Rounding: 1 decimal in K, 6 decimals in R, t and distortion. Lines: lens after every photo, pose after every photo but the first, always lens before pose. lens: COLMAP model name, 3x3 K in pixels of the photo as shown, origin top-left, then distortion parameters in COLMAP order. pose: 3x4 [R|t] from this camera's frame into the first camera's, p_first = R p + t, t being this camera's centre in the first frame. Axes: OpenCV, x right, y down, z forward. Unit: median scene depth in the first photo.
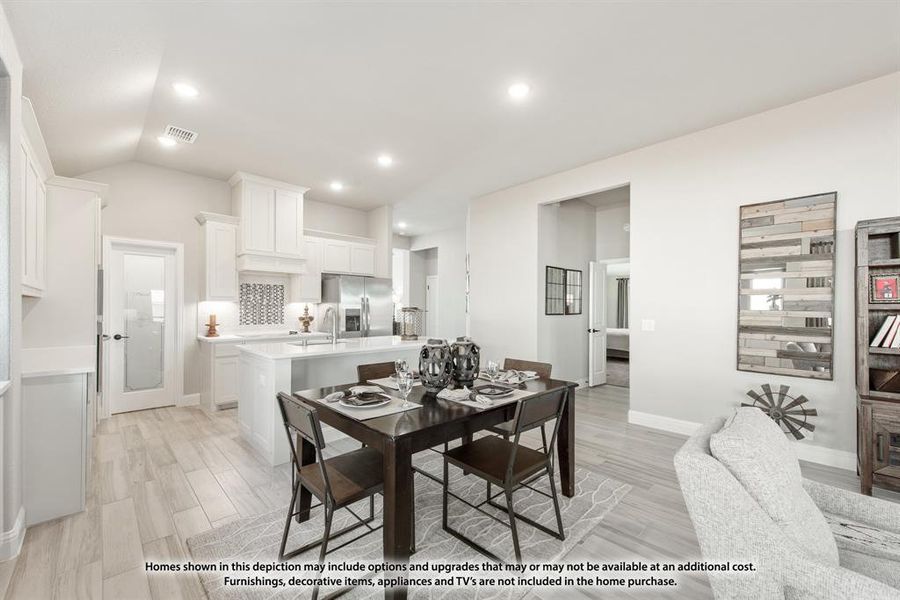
lens RADIAL K [[361.3, 0, 451.1], [0, 361.3, 307.2], [0, 0, 1]] dist [0.006903, -0.001425]
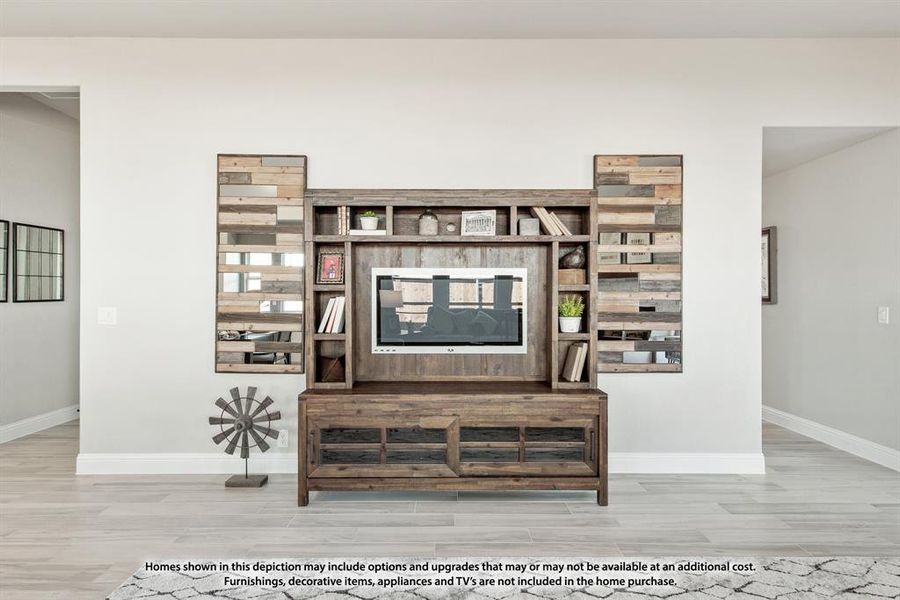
lens RADIAL K [[452.3, 0, 445.6], [0, 452.3, 295.2], [0, 0, 1]] dist [0.011472, -0.001920]
pose [[0.692213, 0.000217, 0.721694, 0.316909], [-0.003097, 0.999992, 0.002670, 0.006923], [-0.721687, -0.004083, 0.692207, 0.004981]]
